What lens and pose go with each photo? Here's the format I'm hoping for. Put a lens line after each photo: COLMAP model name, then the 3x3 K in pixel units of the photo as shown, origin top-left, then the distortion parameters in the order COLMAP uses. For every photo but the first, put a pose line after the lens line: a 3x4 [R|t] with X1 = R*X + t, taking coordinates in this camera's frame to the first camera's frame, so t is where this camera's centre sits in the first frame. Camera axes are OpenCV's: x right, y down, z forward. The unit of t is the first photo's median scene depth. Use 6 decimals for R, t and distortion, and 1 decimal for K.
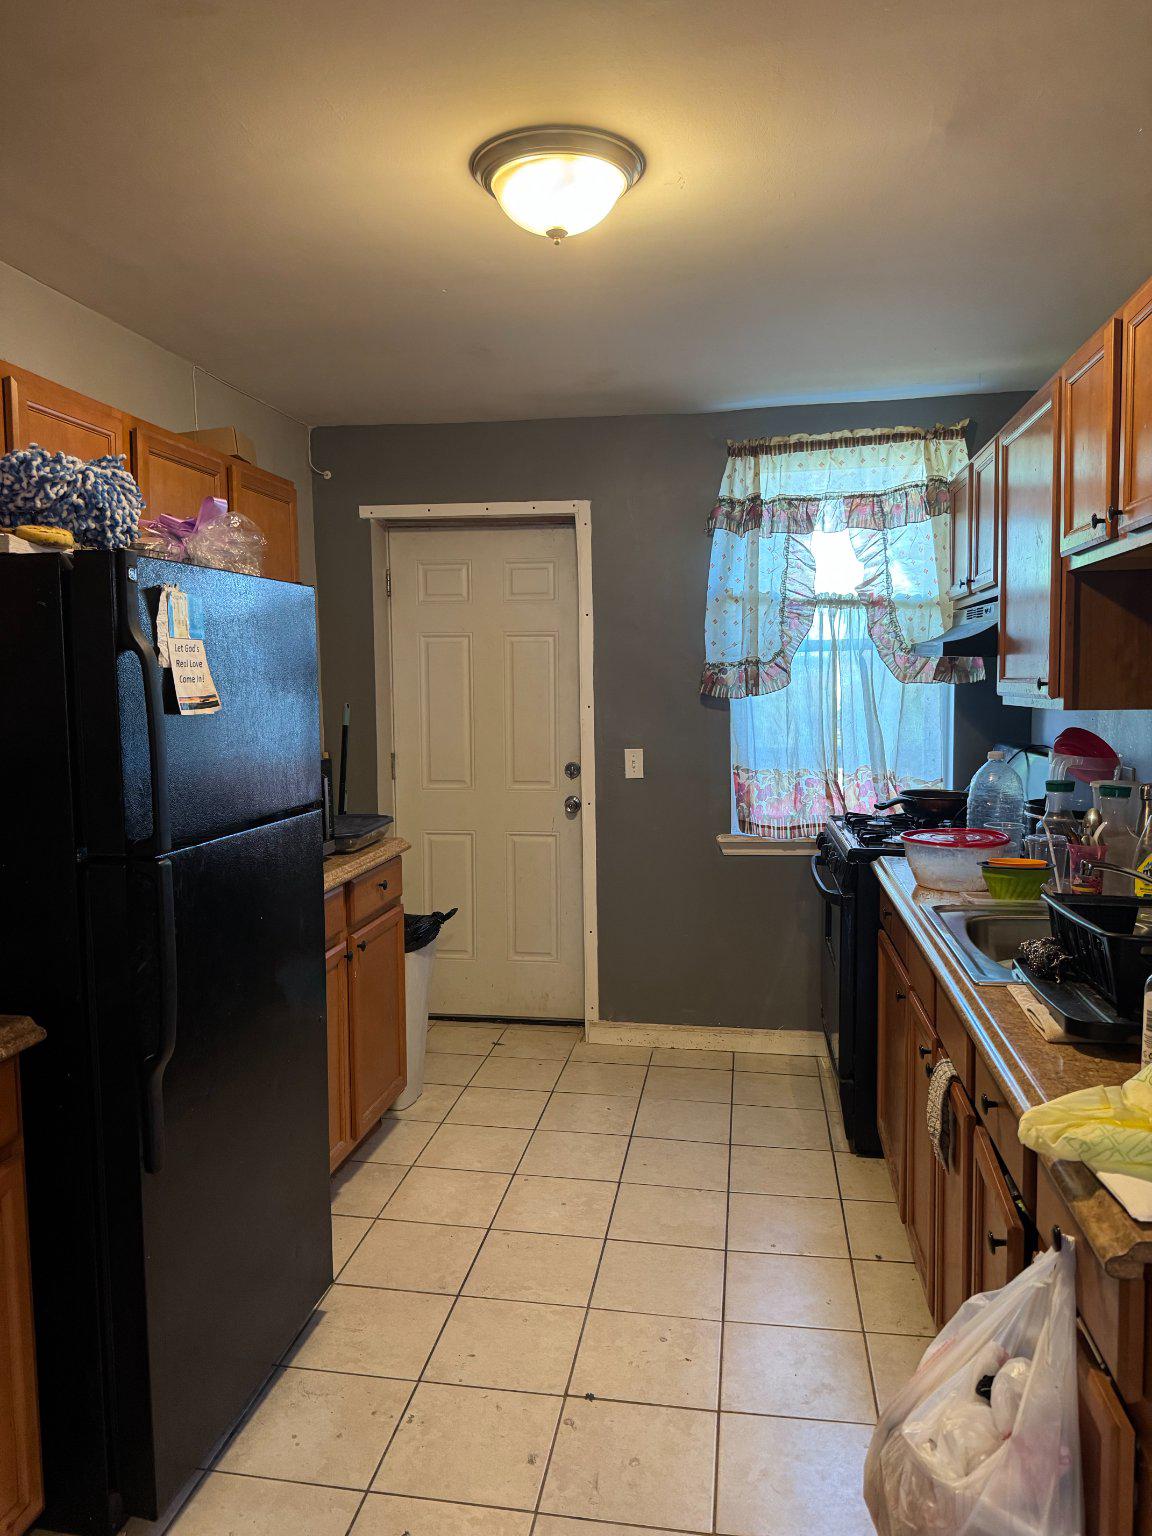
lens RADIAL K [[1094.5, 0, 561.8], [0, 1094.5, 770.6], [0, 0, 1]] dist [0.051859, -0.048963]
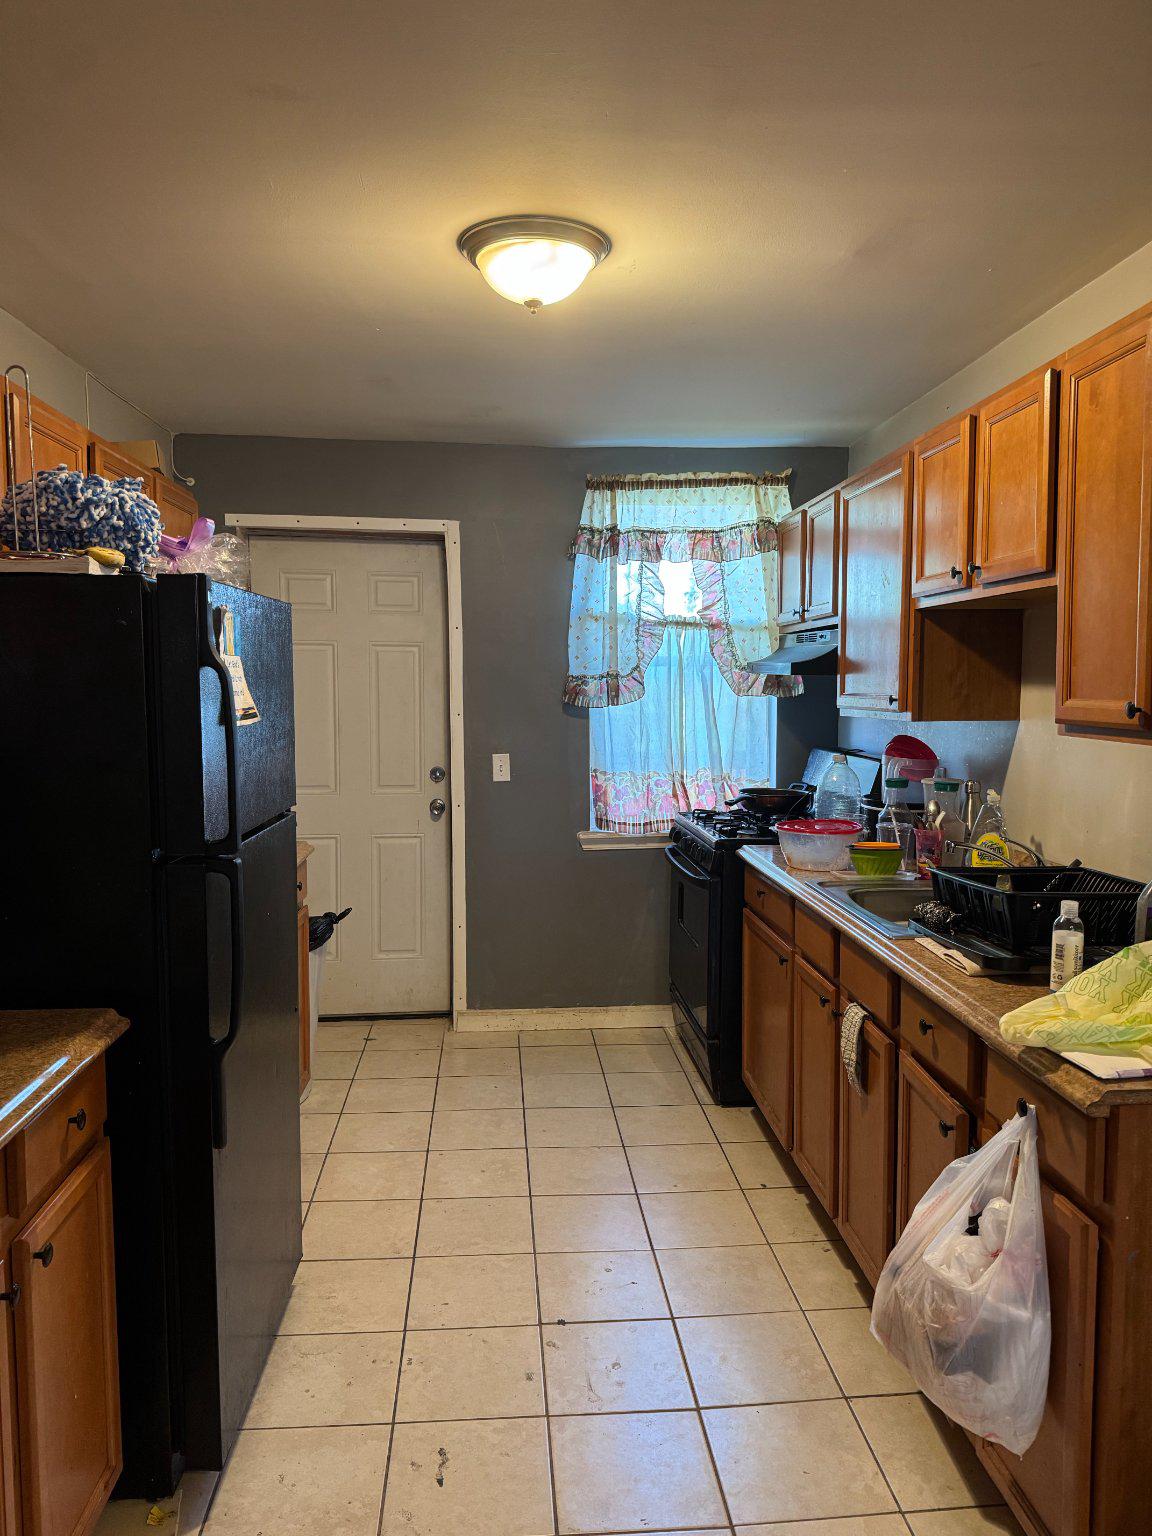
lens RADIAL K [[1094.5, 0, 575.0], [0, 1094.5, 773.9], [0, 0, 1]] dist [0.051859, -0.048963]
pose [[0.968907, -0.010026, 0.247223, -0.179993], [0.010324, 0.999947, 0.000092, 0.000189], [-0.247210, 0.002463, 0.968959, -0.083246]]
